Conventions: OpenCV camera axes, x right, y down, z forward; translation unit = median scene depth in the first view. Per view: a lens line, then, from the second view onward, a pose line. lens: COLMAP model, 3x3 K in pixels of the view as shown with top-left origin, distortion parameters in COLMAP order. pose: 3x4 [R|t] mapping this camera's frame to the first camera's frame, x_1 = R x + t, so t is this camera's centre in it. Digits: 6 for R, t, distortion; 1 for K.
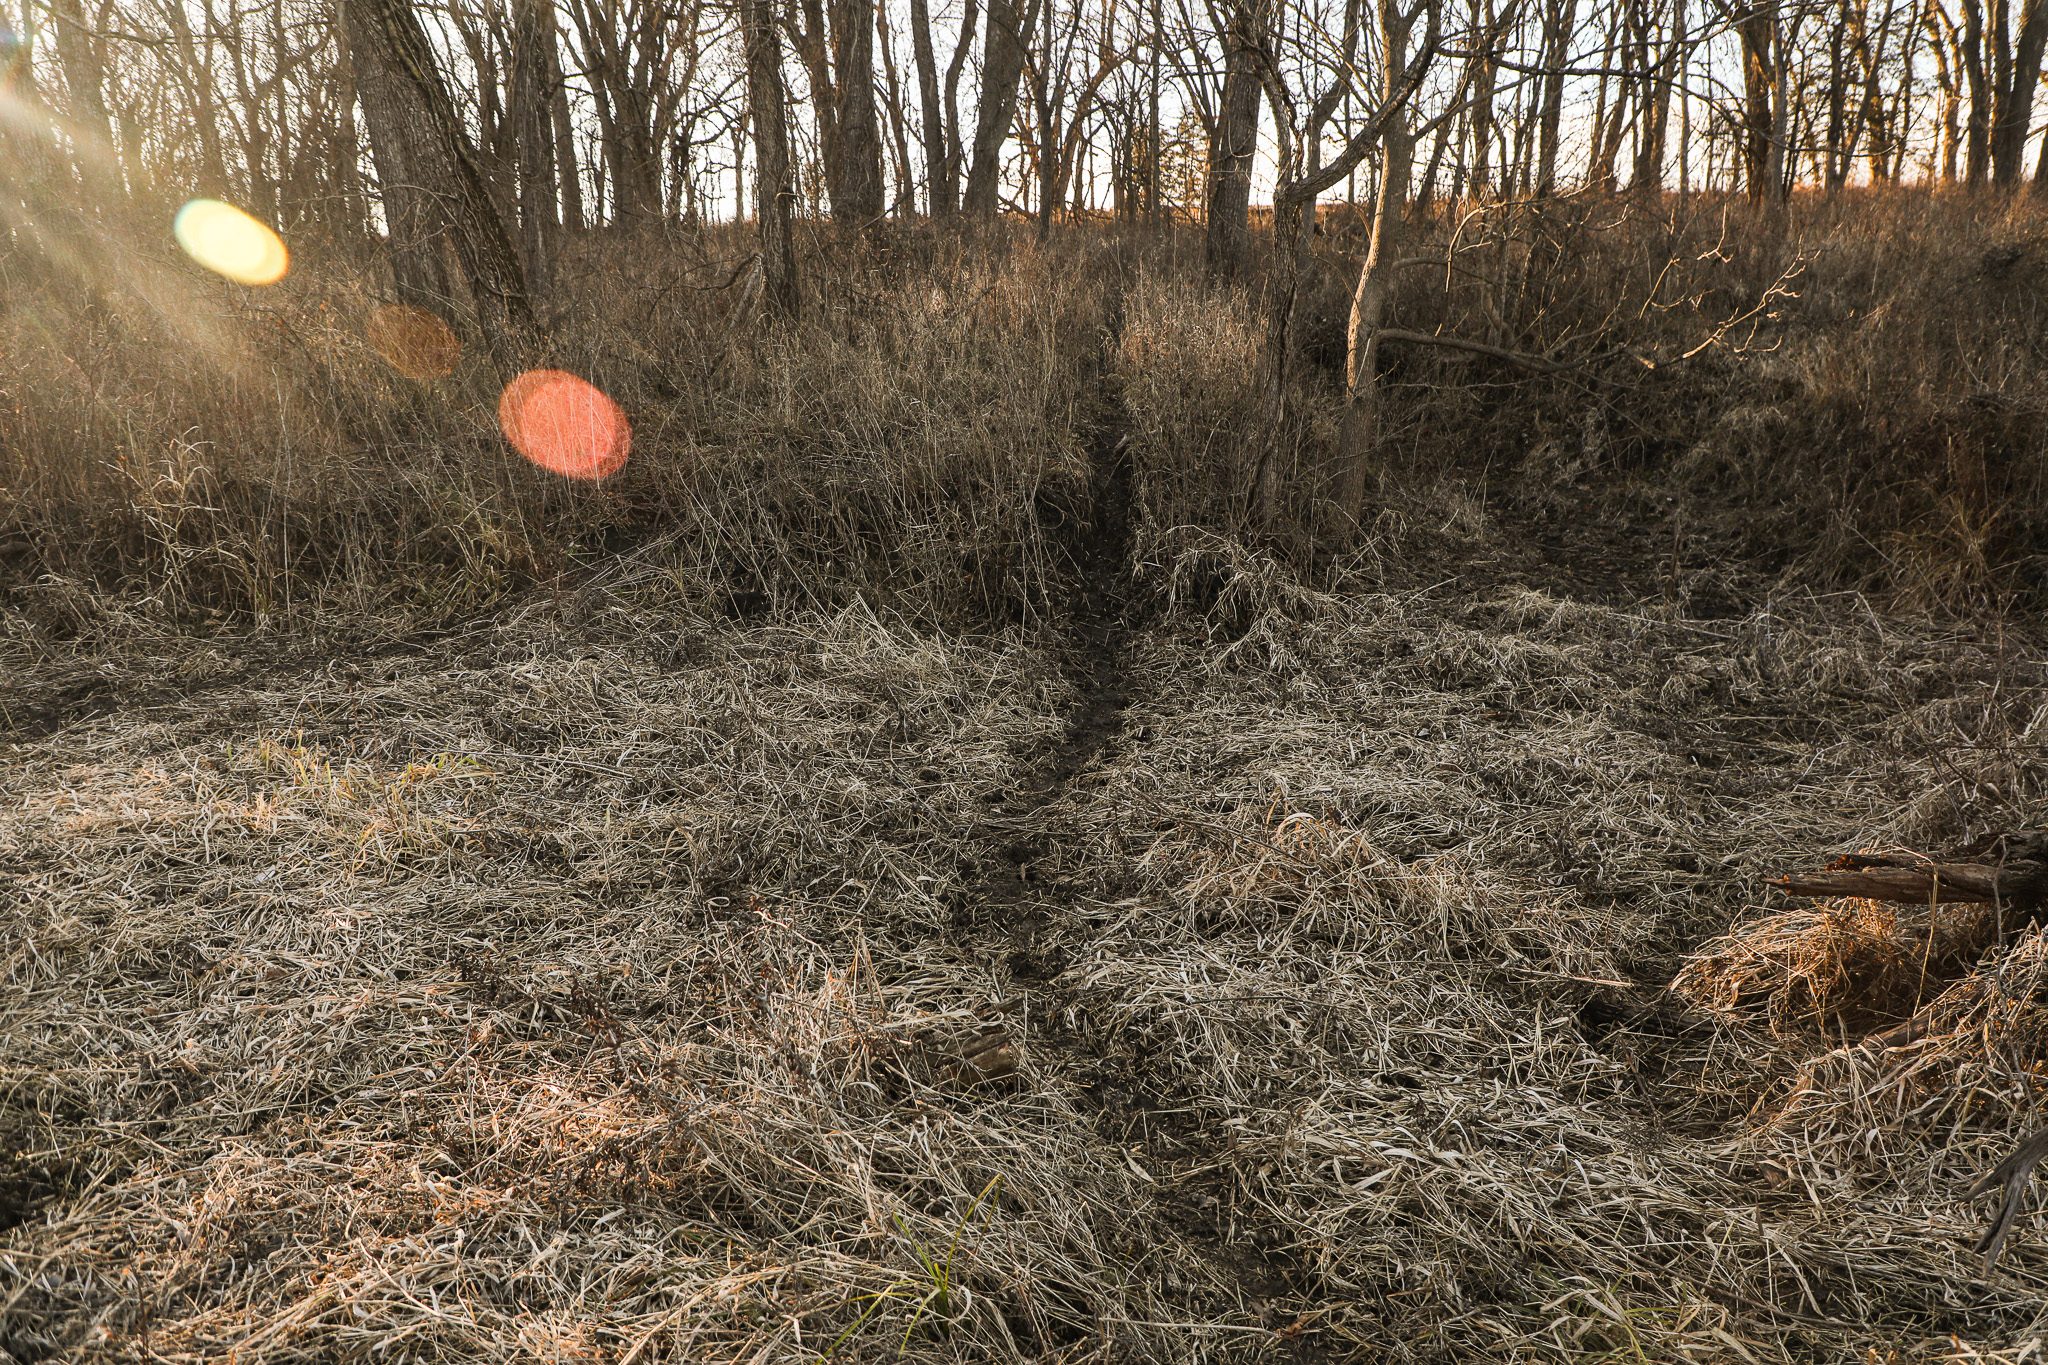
lens RADIAL K [[1440.2, 0, 1025.6], [0, 1440.2, 719.9], [0, 0, 1]] dist [-0.023543, 0.001014]
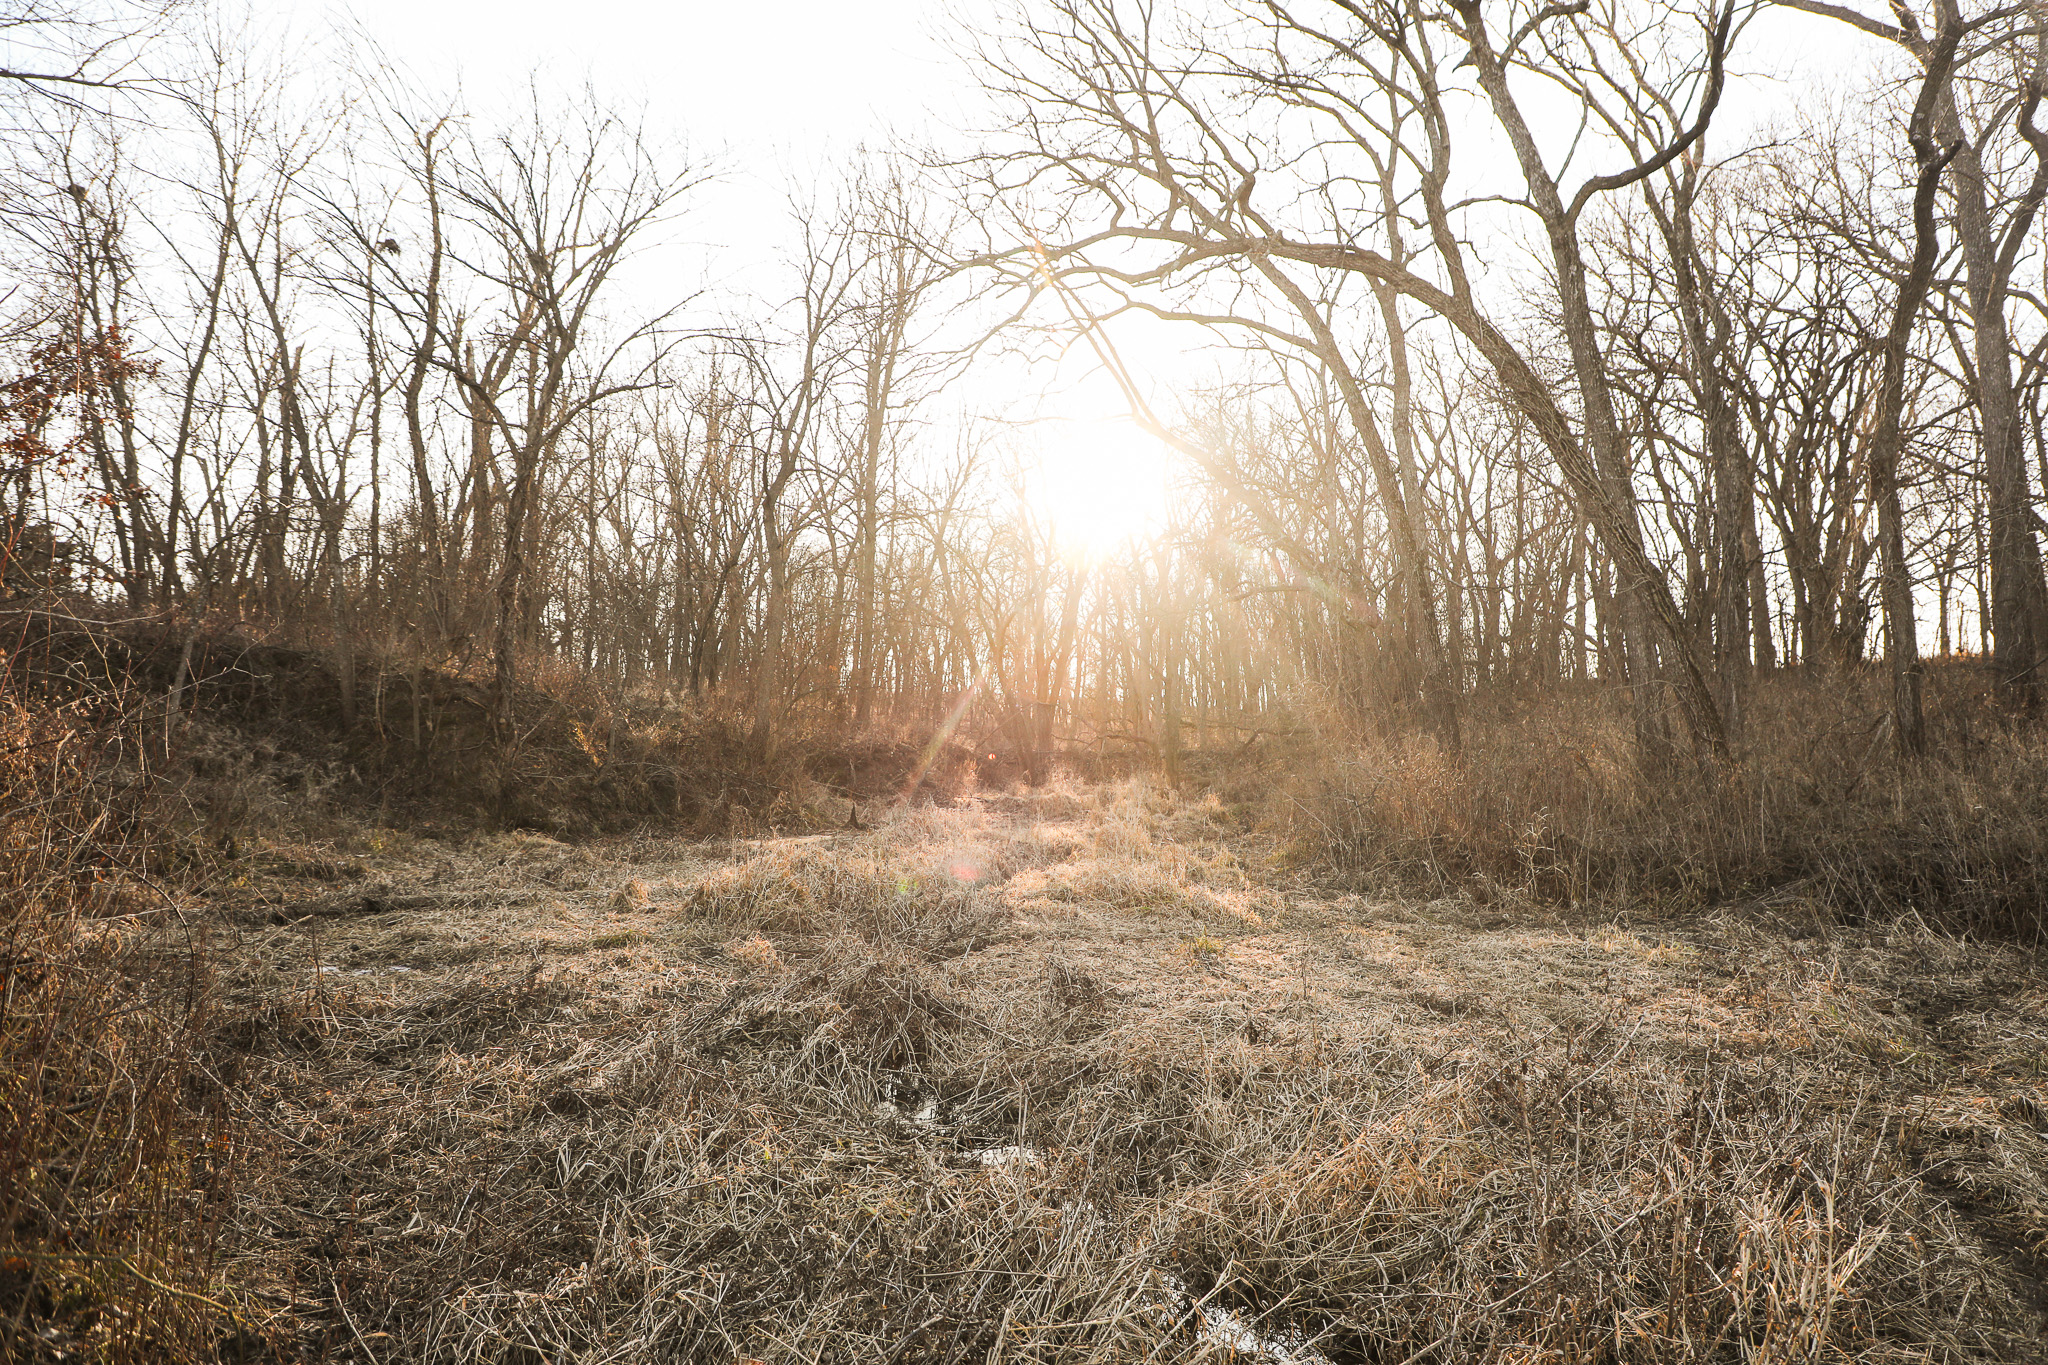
lens RADIAL K [[1440.2, 0, 1025.6], [0, 1440.2, 719.9], [0, 0, 1]] dist [-0.023543, 0.001014]
pose [[0.720709, -0.012029, -0.693134, 0.207588], [-0.187174, 0.959339, -0.211269, 0.175142], [0.667492, 0.282000, 0.689152, -0.666033]]
